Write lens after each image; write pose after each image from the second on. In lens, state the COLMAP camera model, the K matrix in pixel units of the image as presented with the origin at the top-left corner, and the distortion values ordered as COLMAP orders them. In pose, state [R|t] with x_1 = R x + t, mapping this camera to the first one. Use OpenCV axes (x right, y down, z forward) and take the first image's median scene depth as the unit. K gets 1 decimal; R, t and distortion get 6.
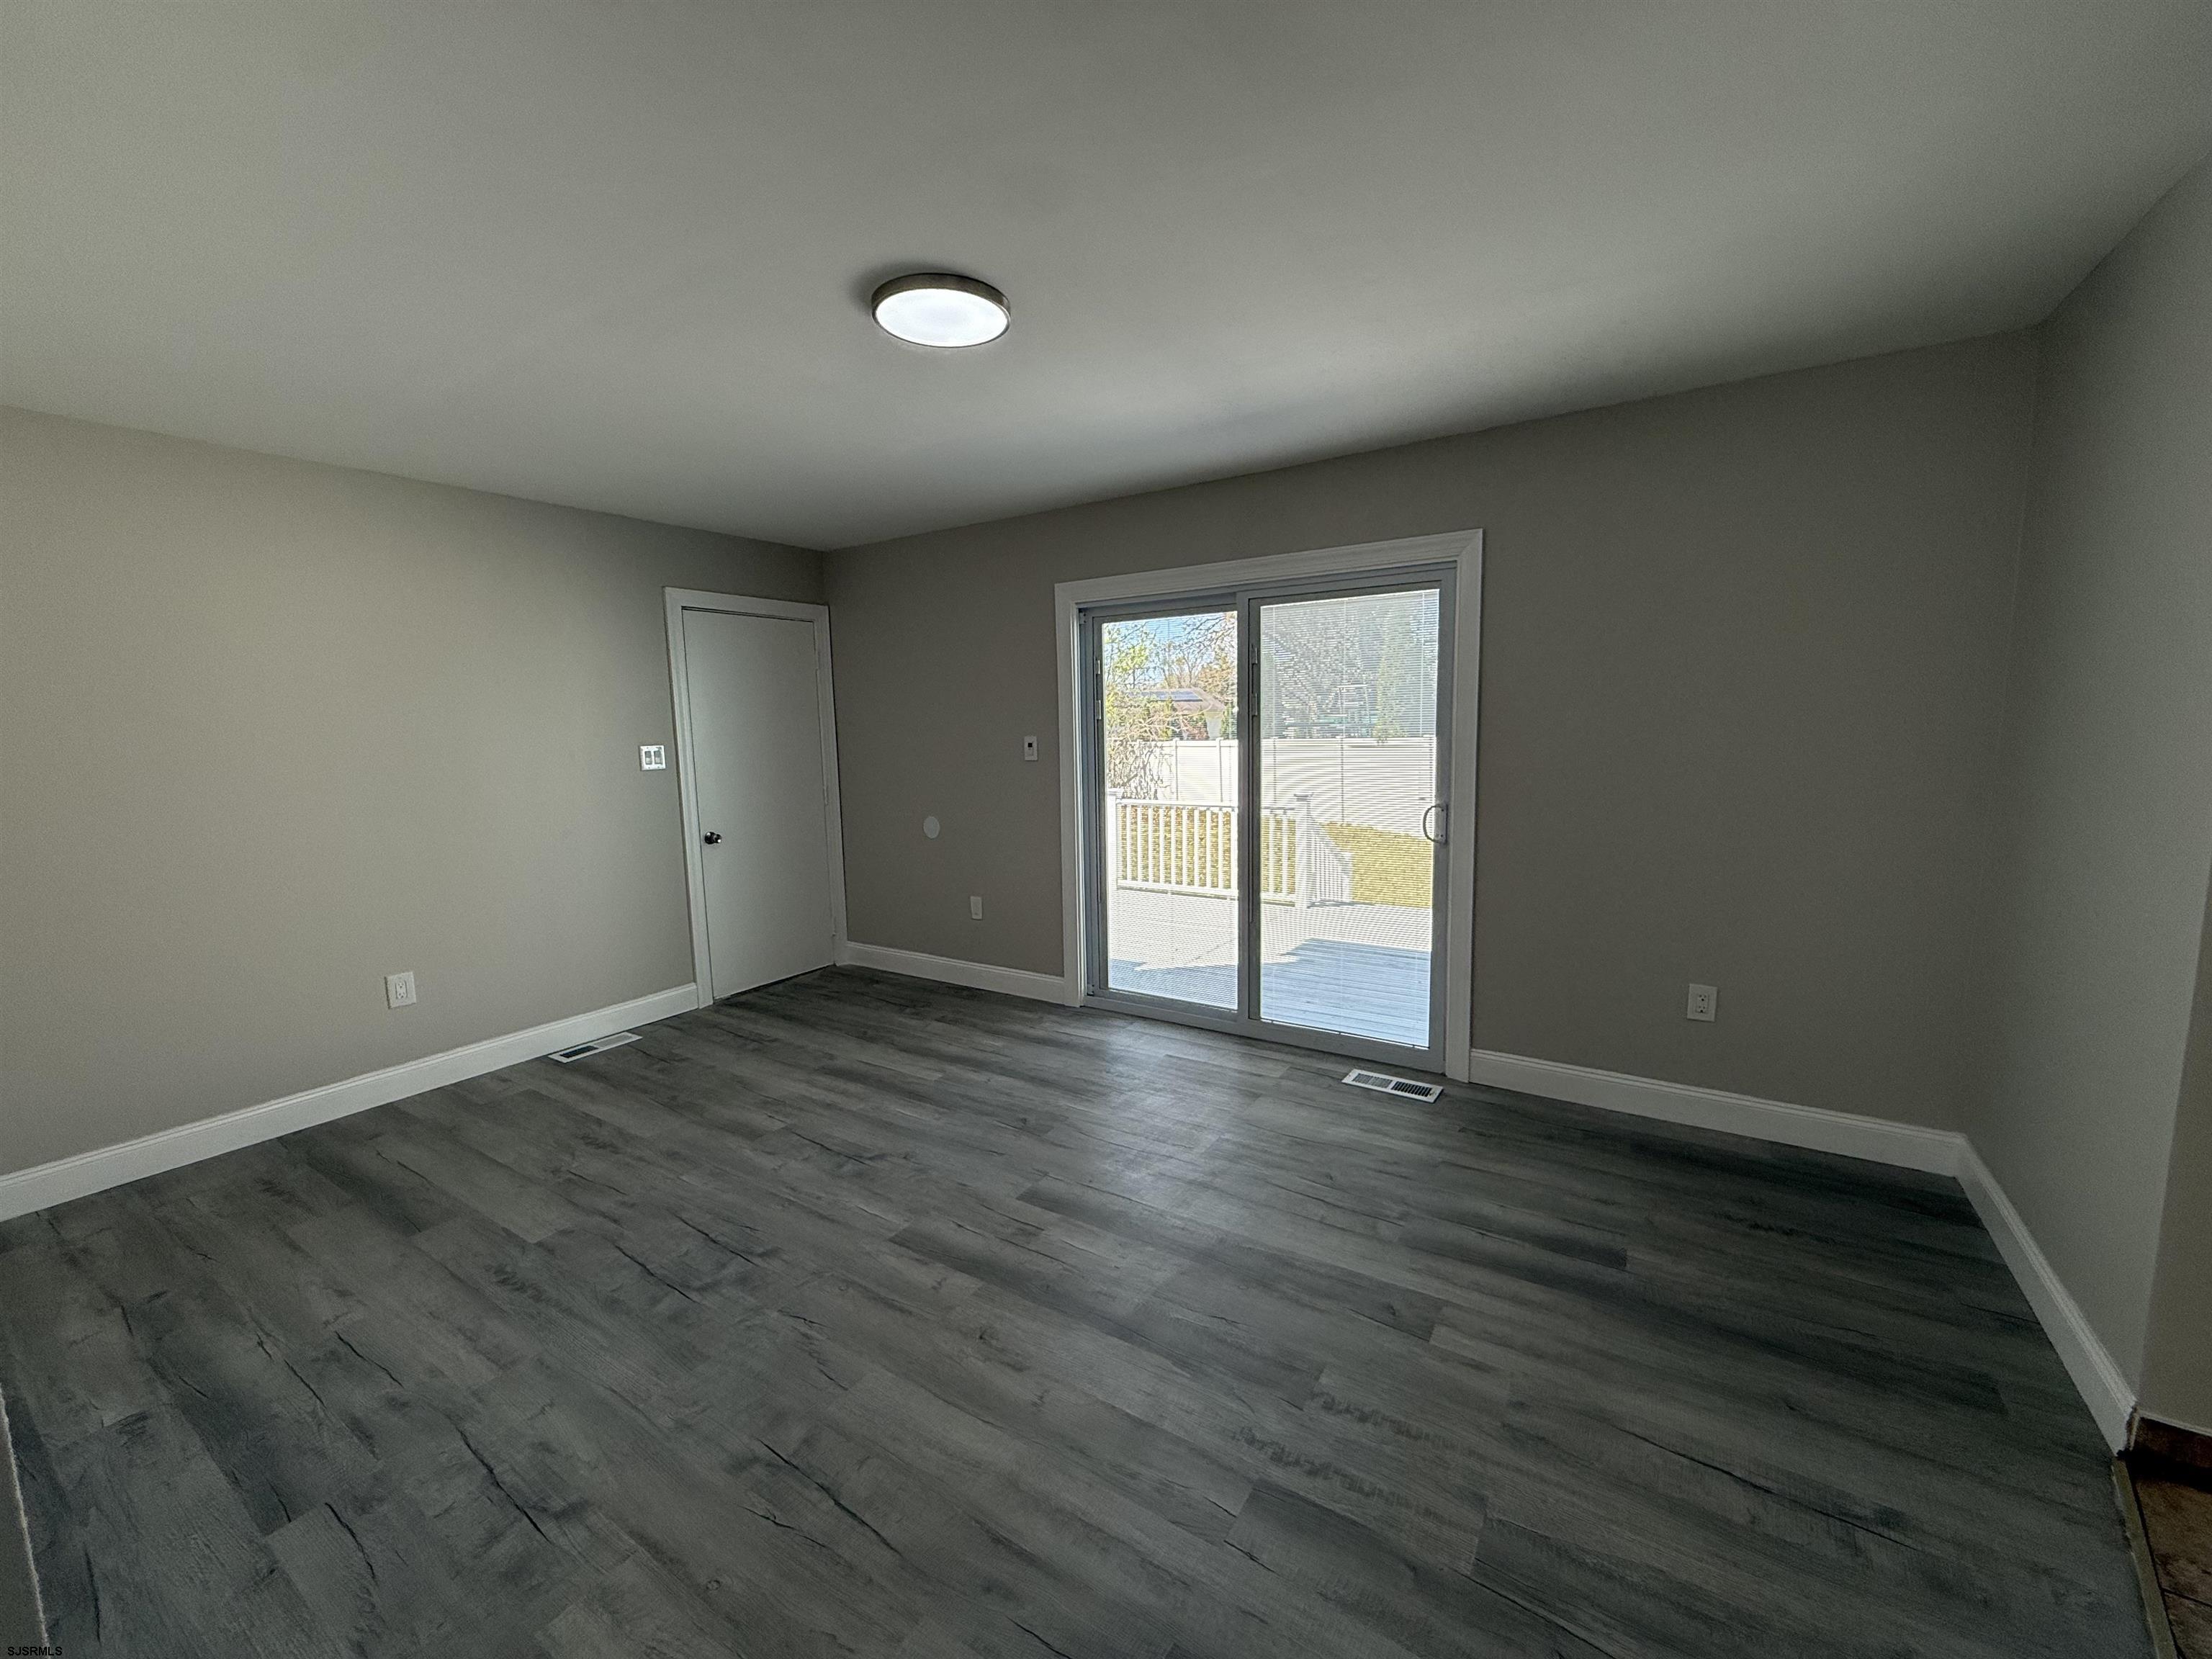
lens RADIAL K [[879.2, 0, 1113.5], [0, 879.2, 833.7], [0, 0, 1]] dist [-0.000095, 0.000014]
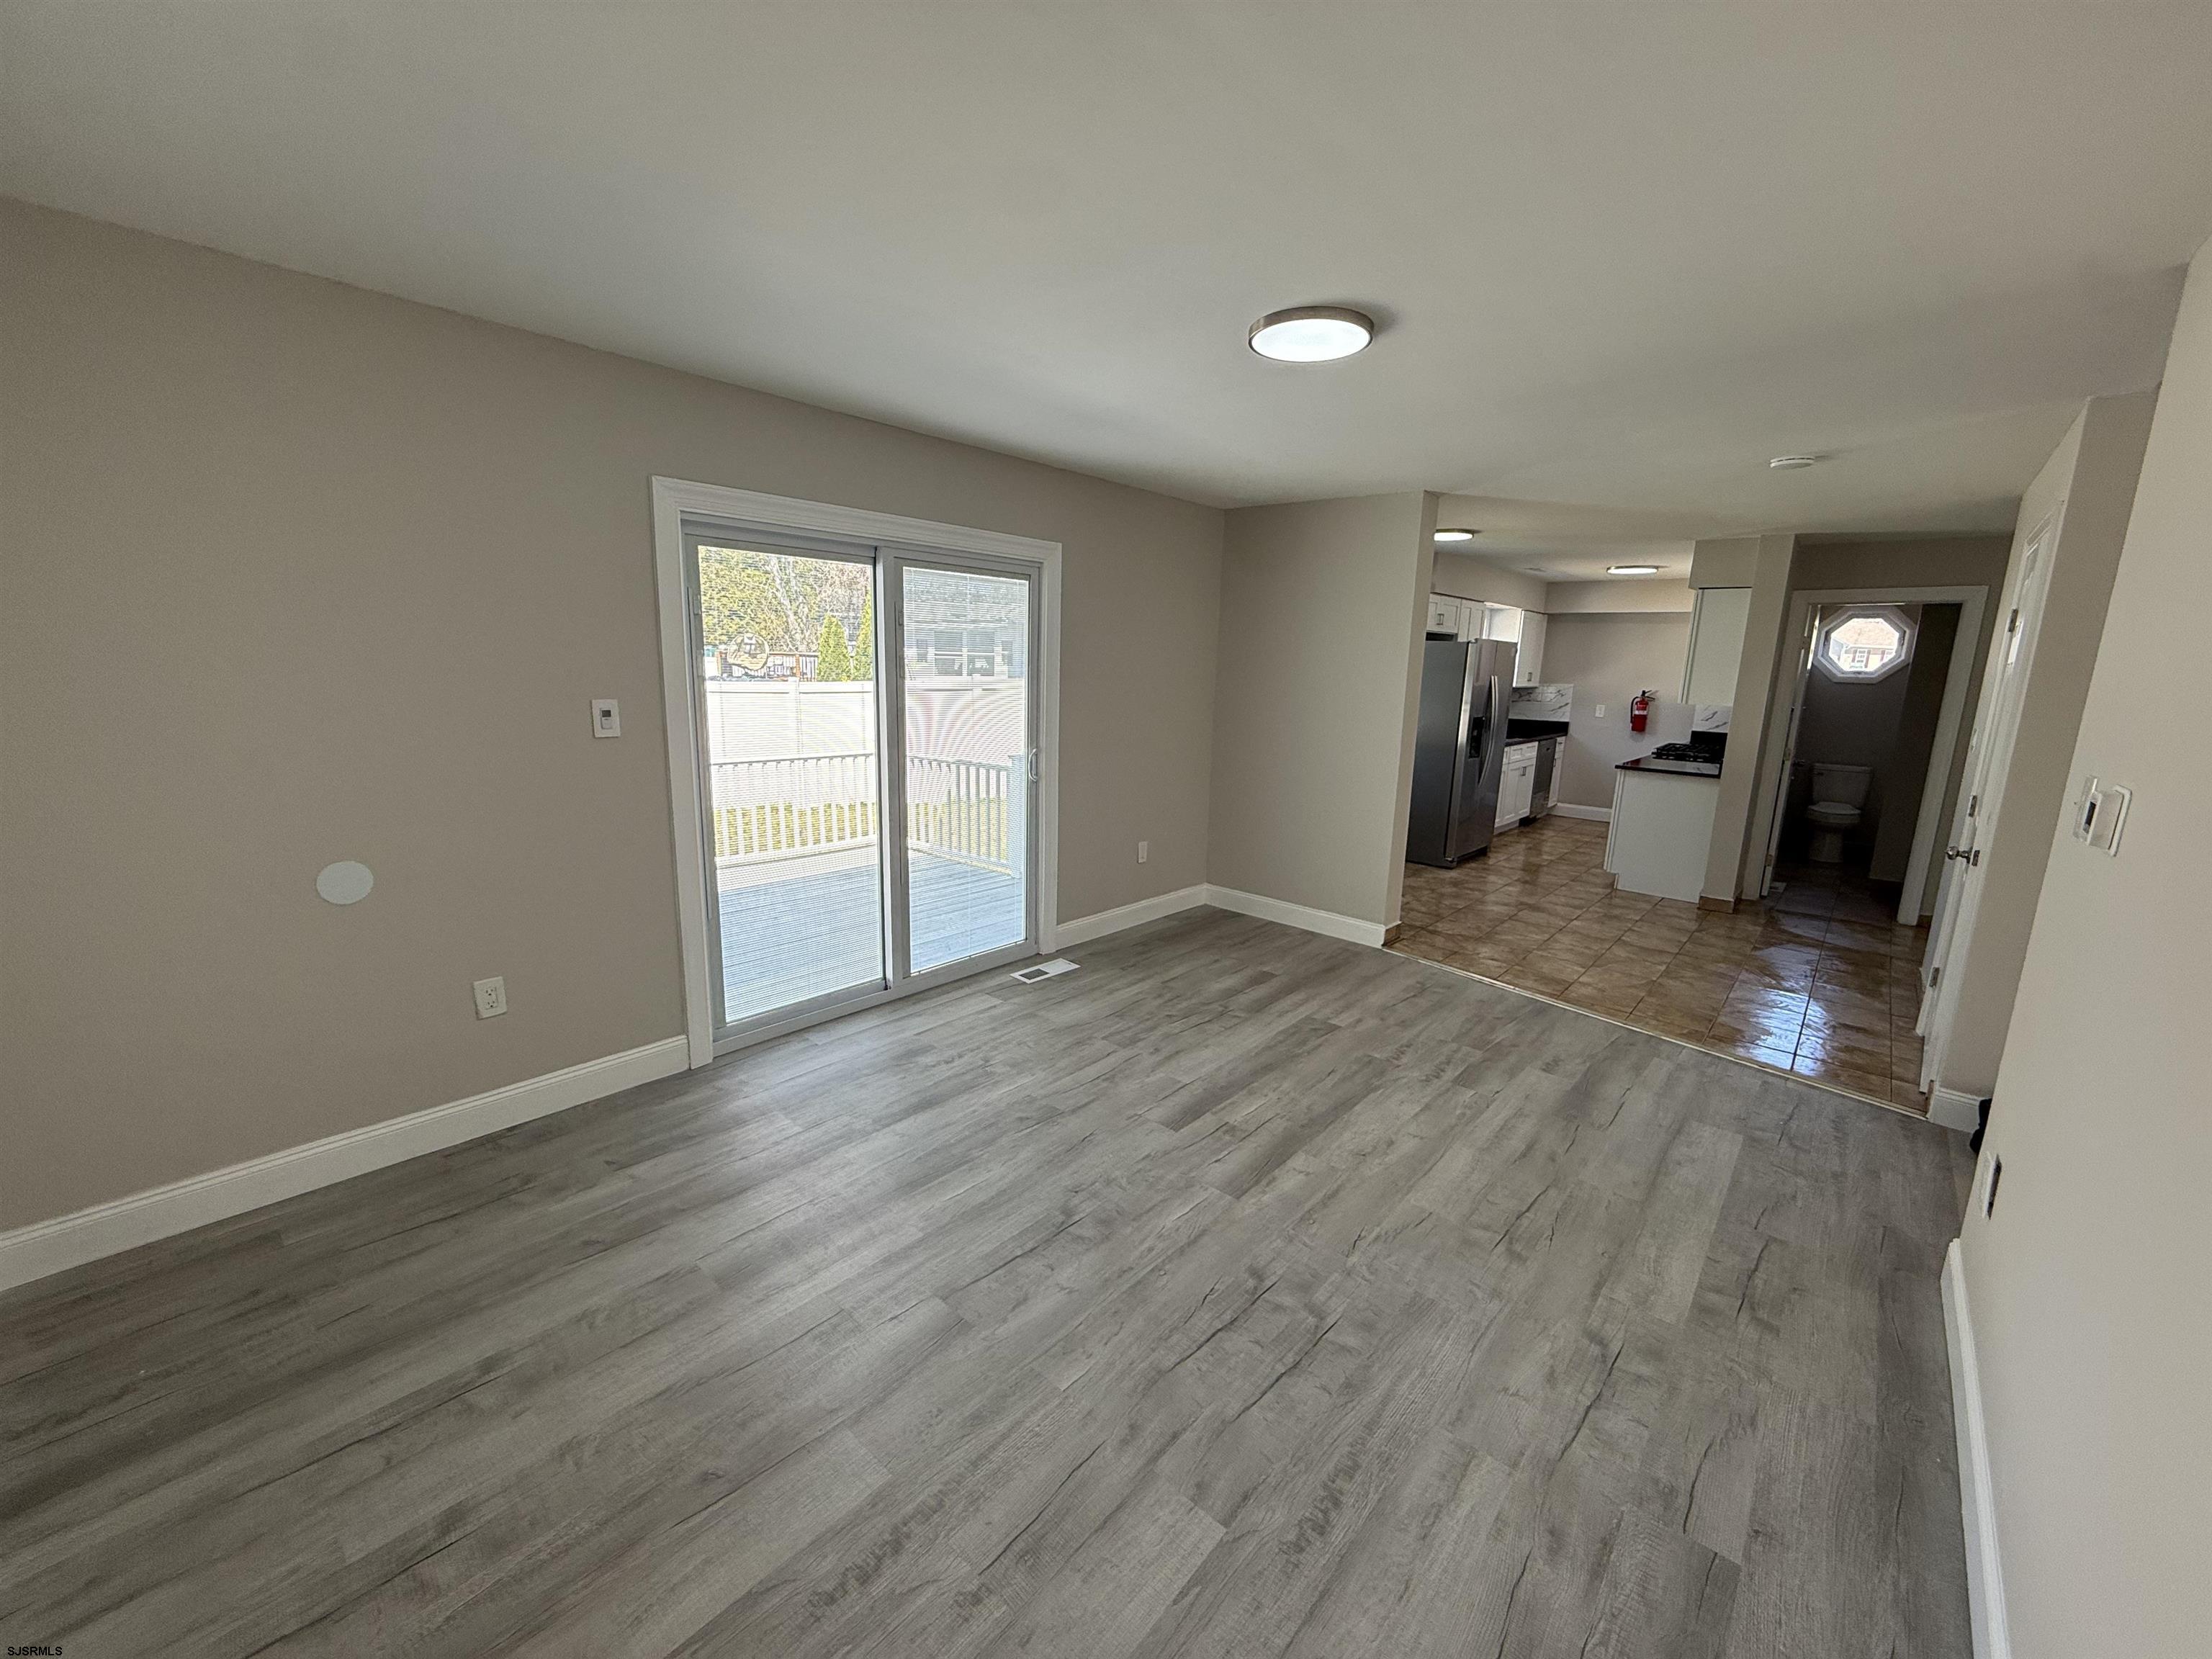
lens RADIAL K [[879.2, 0, 1087.7], [0, 879.2, 836.3], [0, 0, 1]] dist [-0.000095, 0.000014]
pose [[0.158774, -0.168829, 0.972773, -1.314950], [0.093132, 0.983439, 0.155479, -0.151550], [-0.982913, 0.065911, 0.171868, 1.035330]]
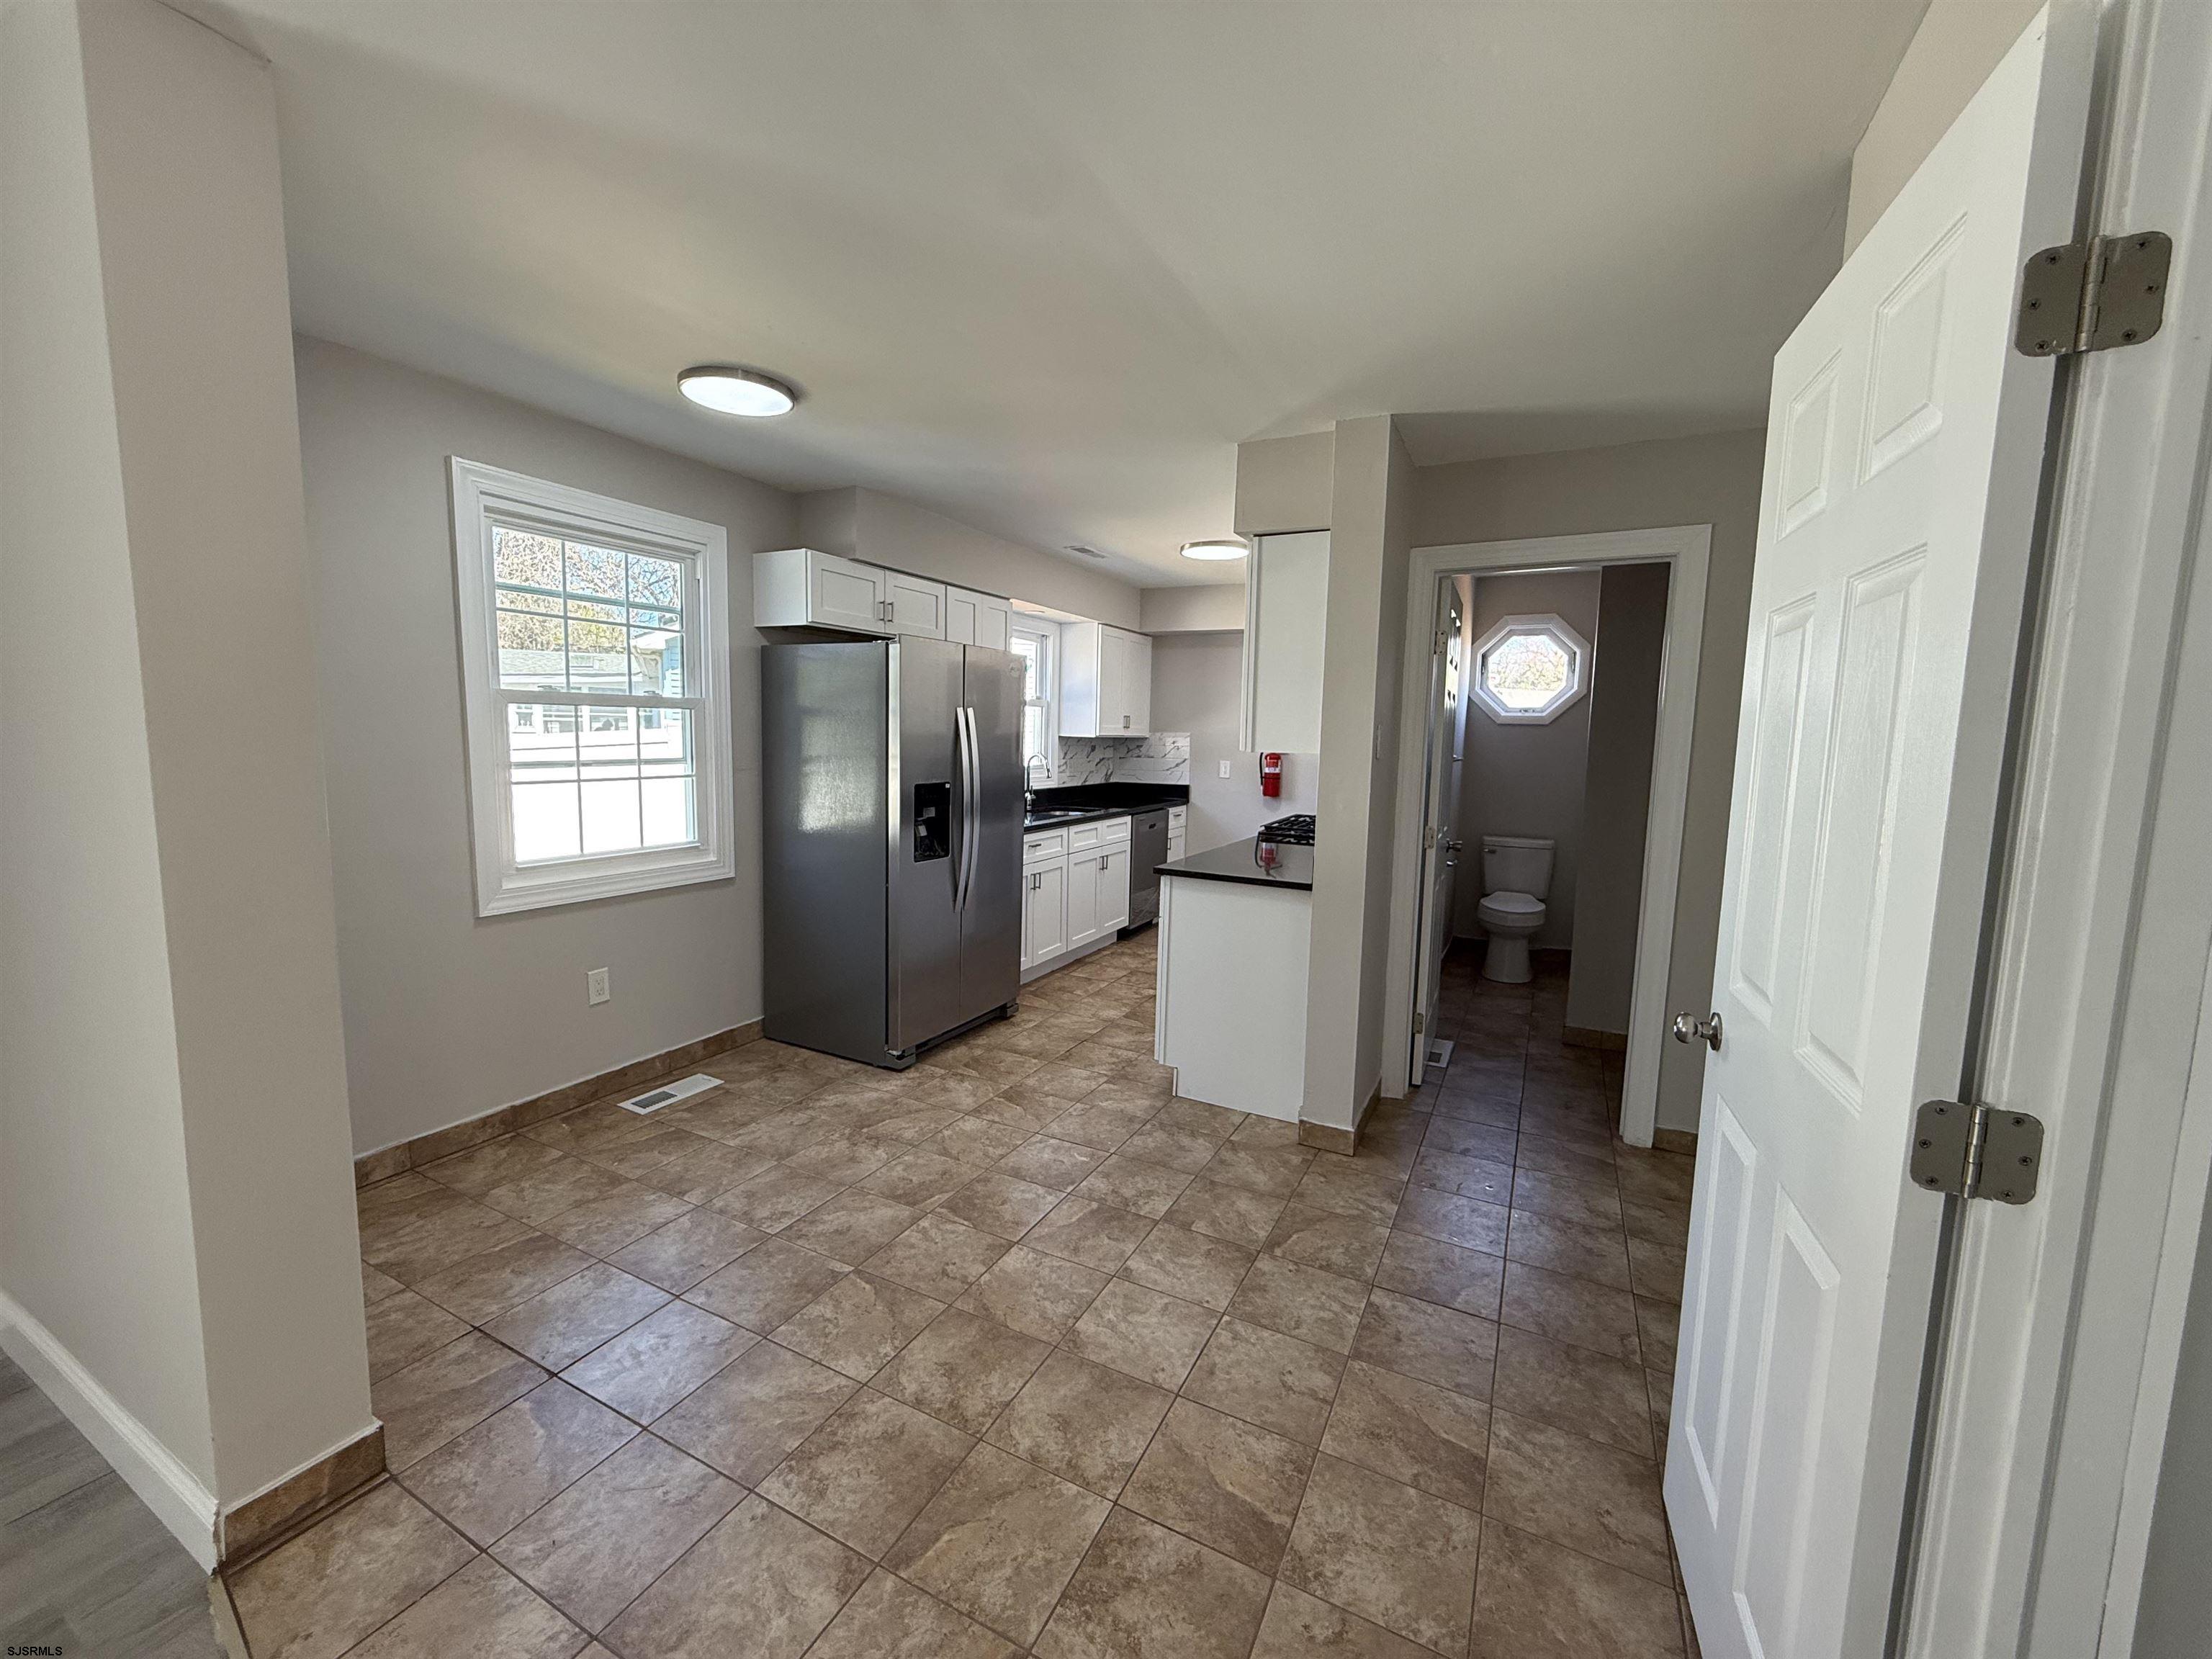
lens RADIAL K [[879.2, 0, 1095.8], [0, 879.2, 834.0], [0, 0, 1]] dist [-0.000095, 0.000014]
pose [[-0.094911, -0.094744, 0.990967, 0.197946], [0.104584, 0.989003, 0.104573, -0.010265], [-0.989977, 0.113564, -0.083958, 0.094279]]
